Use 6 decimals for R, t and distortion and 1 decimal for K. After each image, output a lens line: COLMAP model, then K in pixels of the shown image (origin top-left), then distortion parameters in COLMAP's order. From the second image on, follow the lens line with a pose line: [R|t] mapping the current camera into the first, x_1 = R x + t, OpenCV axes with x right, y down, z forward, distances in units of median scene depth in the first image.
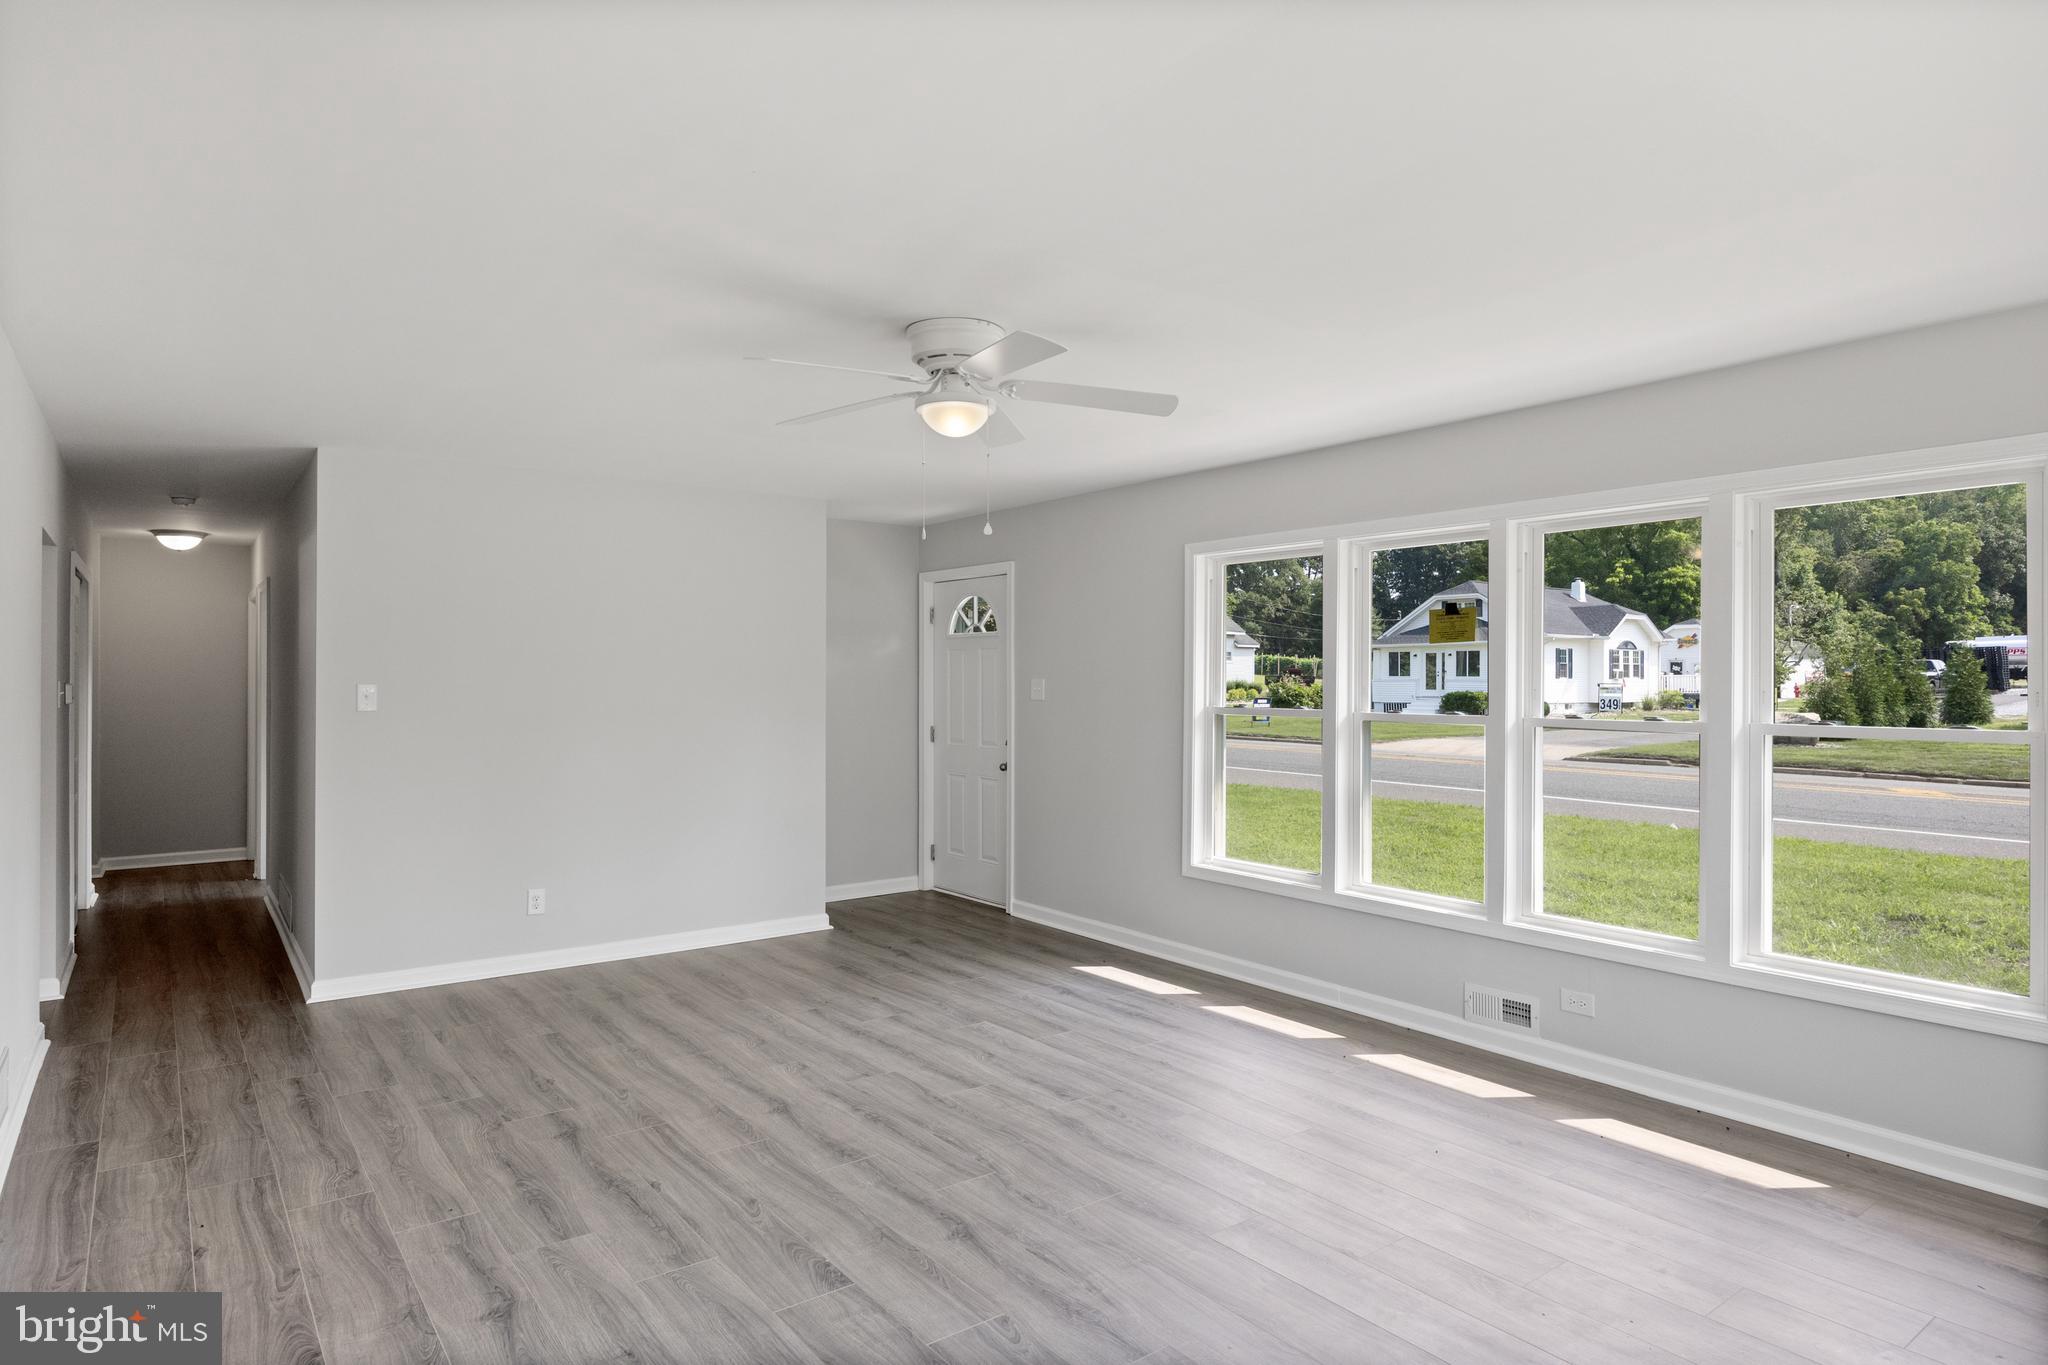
lens RADIAL K [[1146.1, 0, 1000.5], [0, 1146.1, 677.4], [0, 0, 1]] dist [-0.004267, -0.000813]
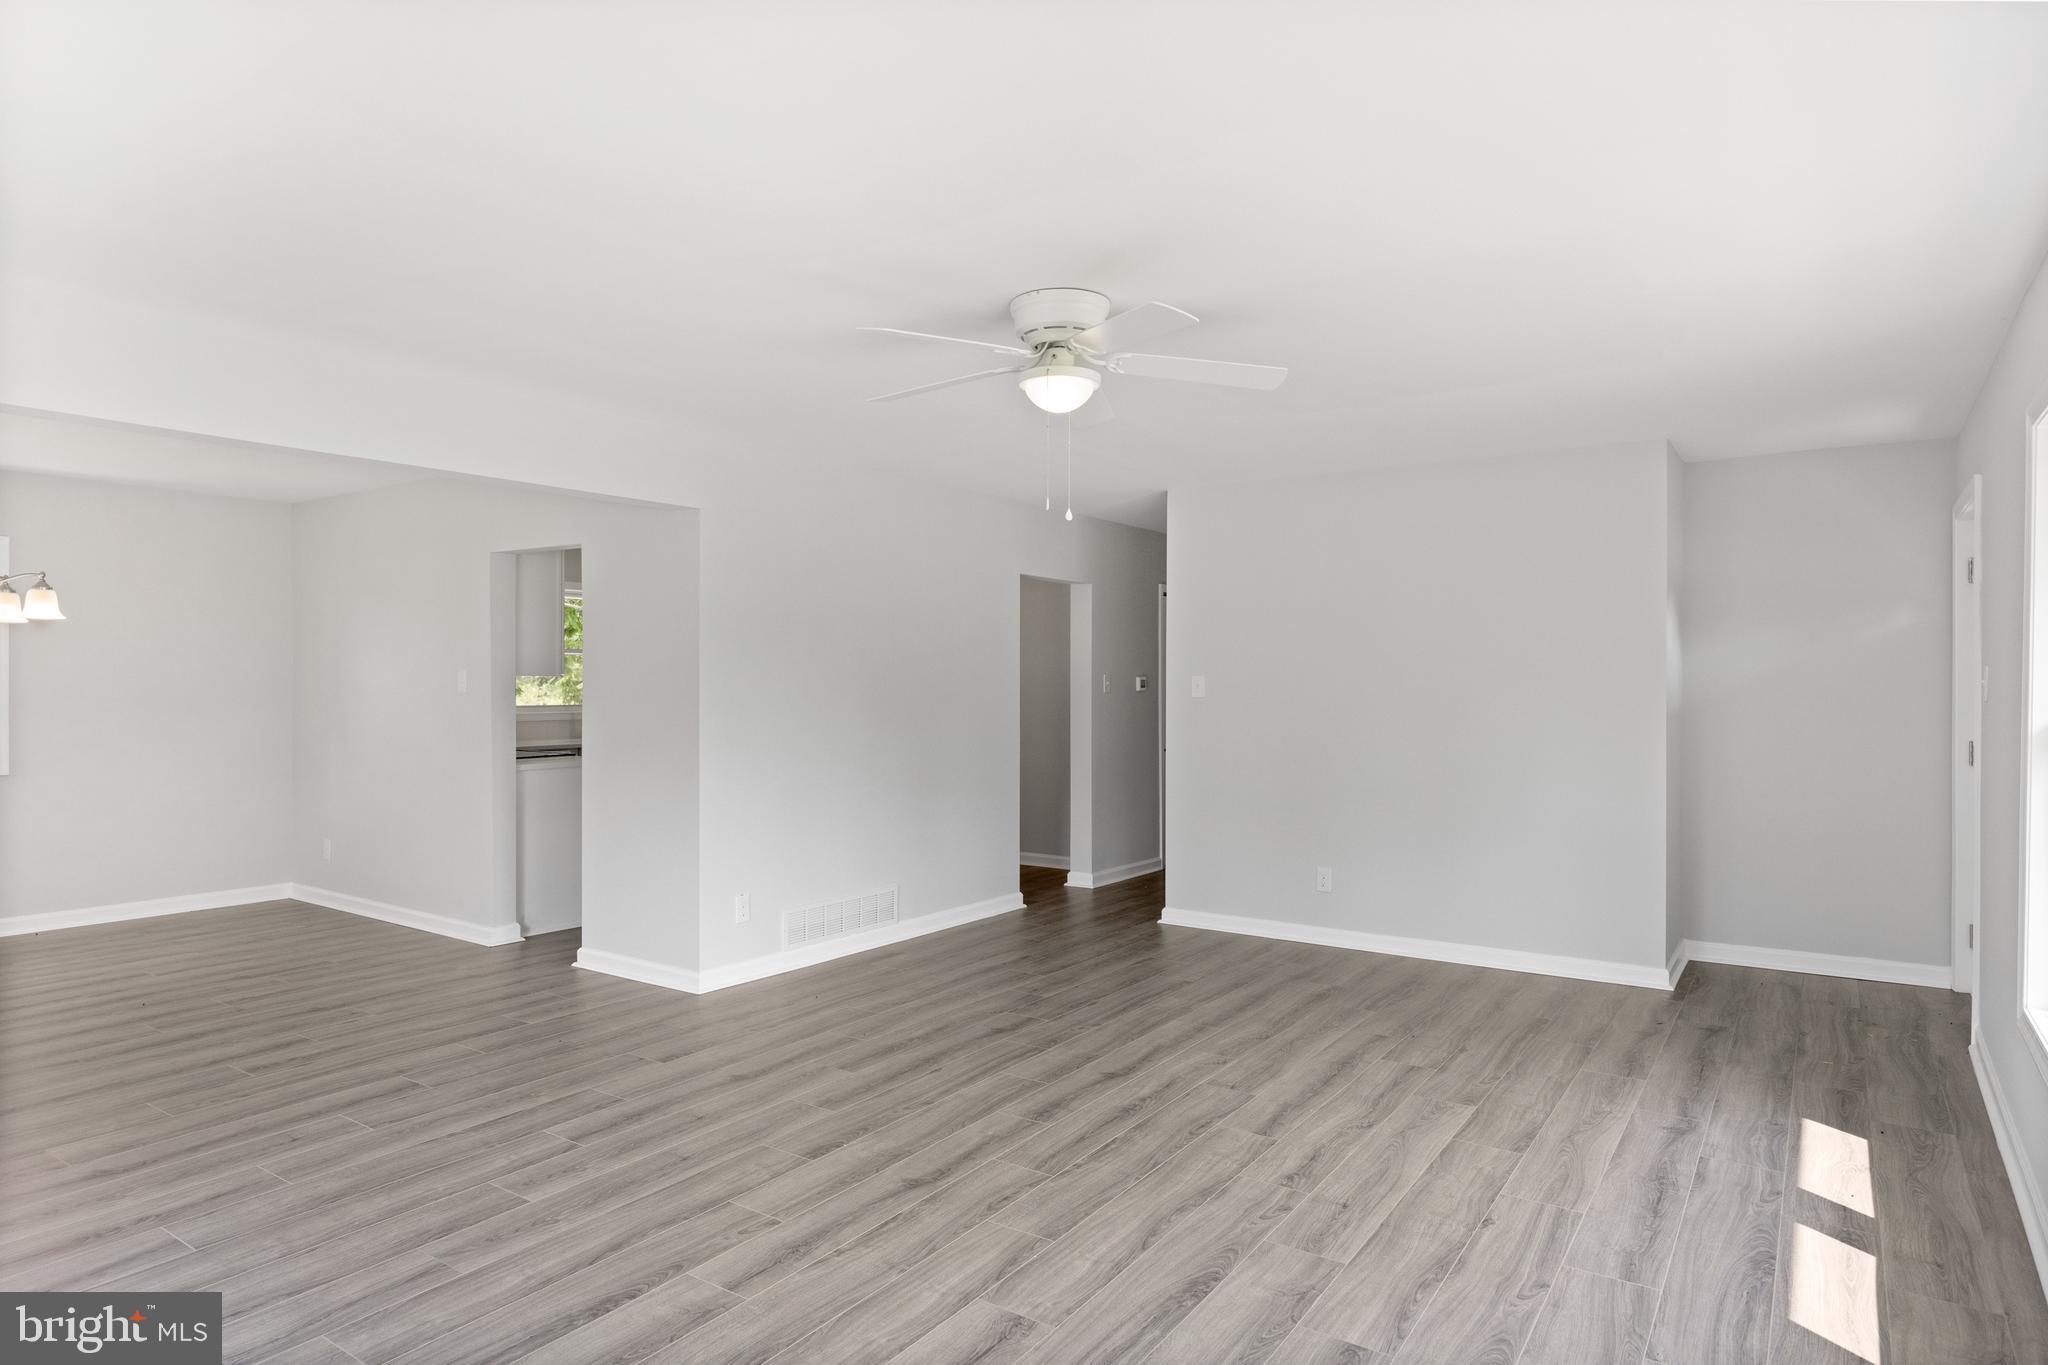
lens RADIAL K [[1160.6, 0, 1024.0], [0, 1160.6, 682.5], [0, 0, 1]] dist [0.005593, -0.000081]
pose [[0.333658, -0.000172, -0.942694, 0.706805], [0.000499, 1.000000, -0.000006, 0.016915], [0.942694, -0.000468, 0.333658, 0.515304]]
